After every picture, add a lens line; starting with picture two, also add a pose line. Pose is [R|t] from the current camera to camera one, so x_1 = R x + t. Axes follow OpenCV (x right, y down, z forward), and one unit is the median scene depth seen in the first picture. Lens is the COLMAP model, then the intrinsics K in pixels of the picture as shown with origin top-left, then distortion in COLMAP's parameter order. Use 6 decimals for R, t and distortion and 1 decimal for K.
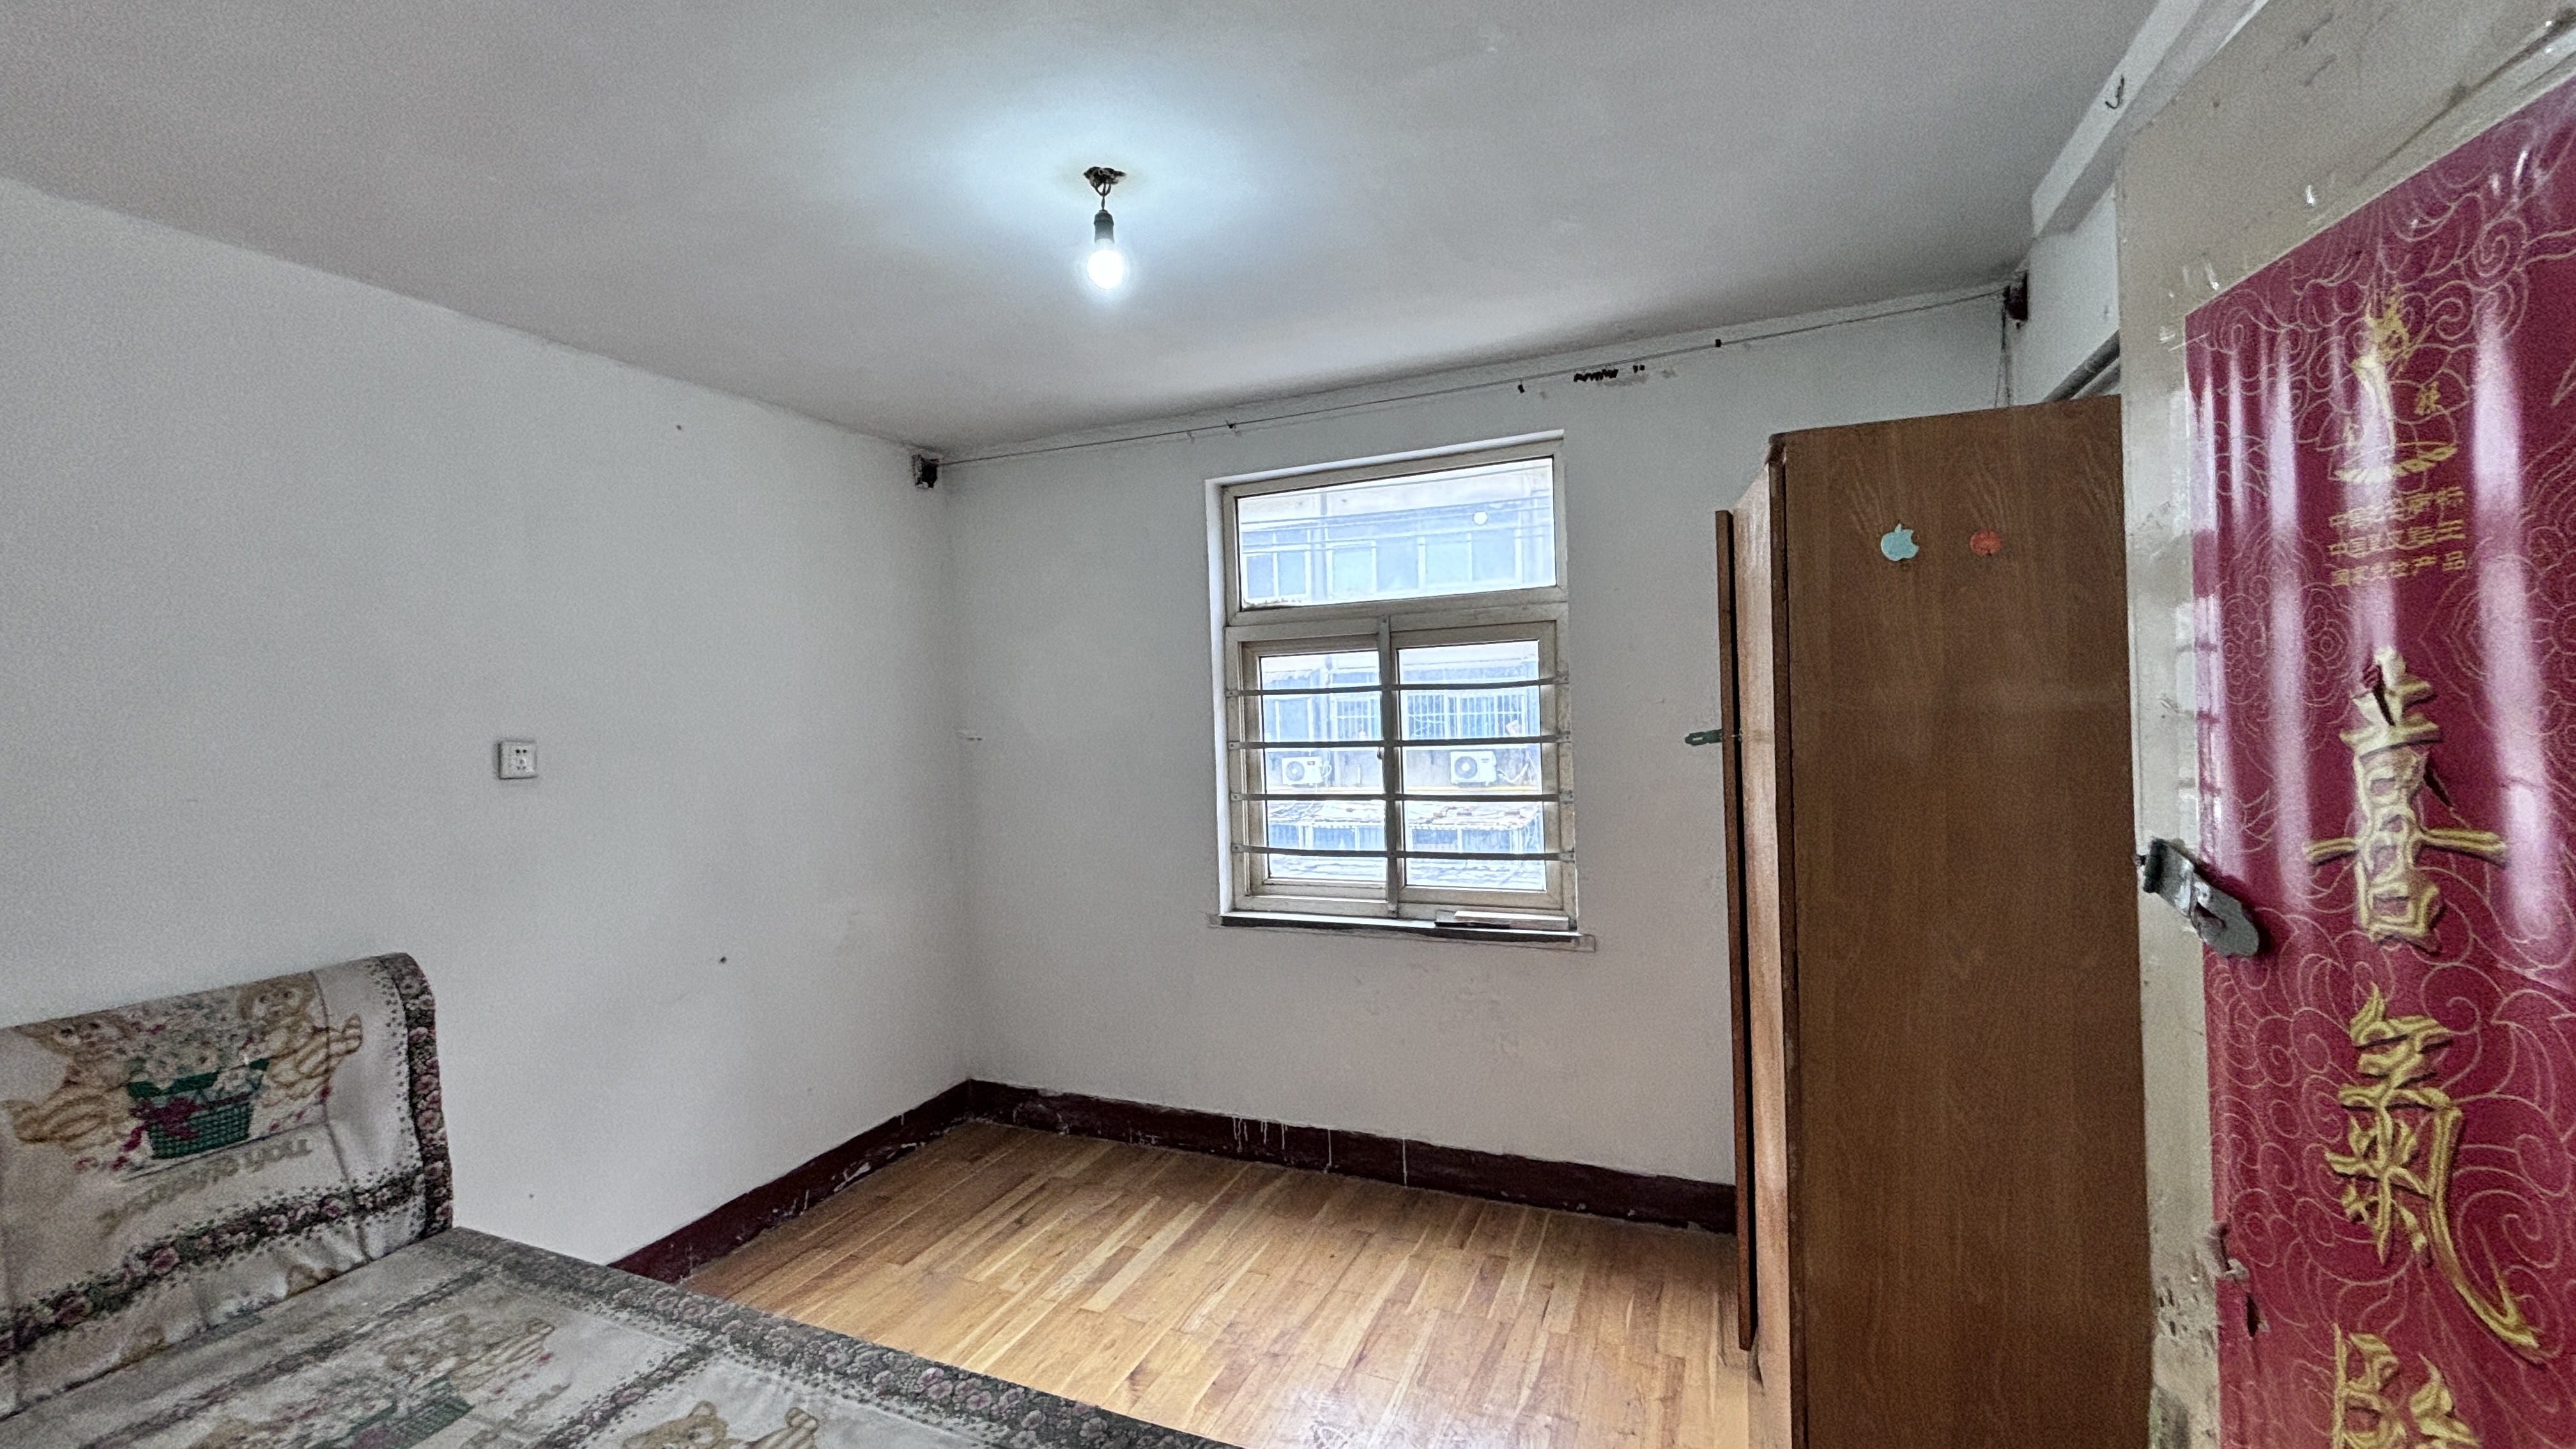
lens RADIAL K [[1031.9, 0, 1288.0], [0, 1031.9, 724.5], [0, 0, 1]] dist [0.006342, 0.000324]
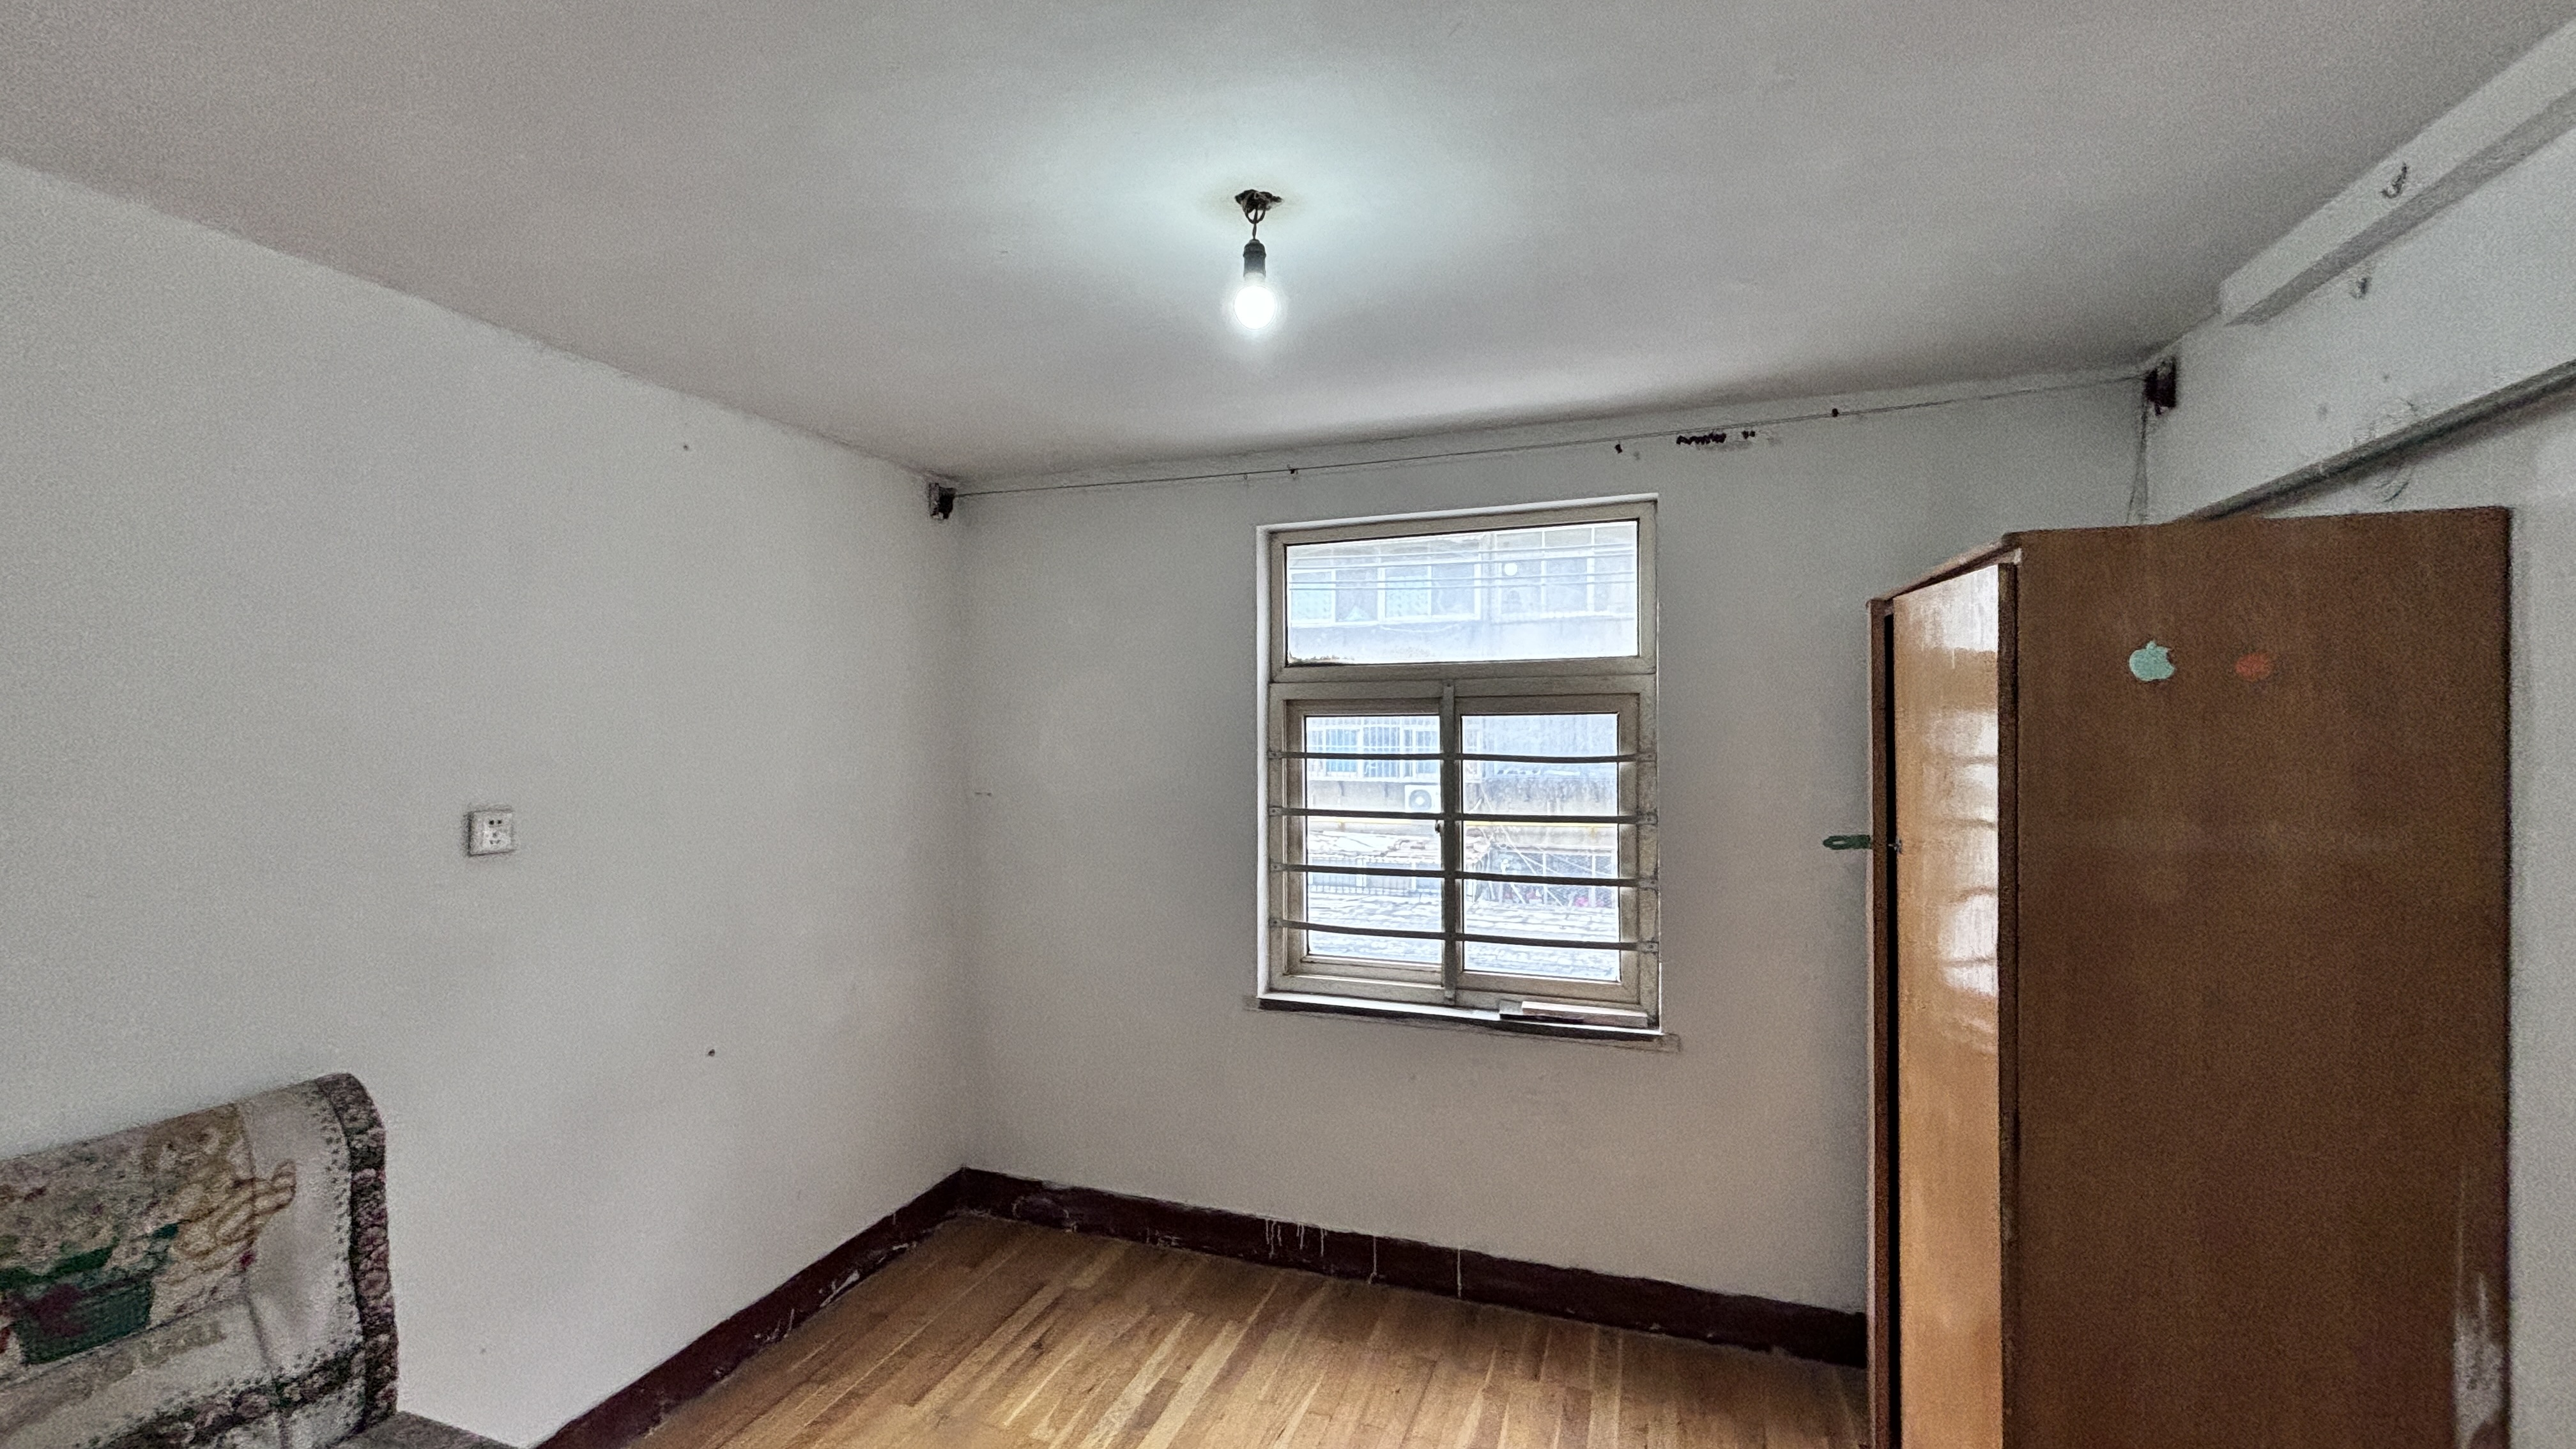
lens RADIAL K [[1028.8, 0, 1288.0], [0, 1028.8, 724.5], [0, 0, 1]] dist [0.009291, -0.003137]
pose [[0.997361, 0.029010, 0.066550, -0.122083], [-0.027768, 0.999424, -0.019516, -0.046538], [-0.067078, 0.017617, 0.997592, 0.088475]]
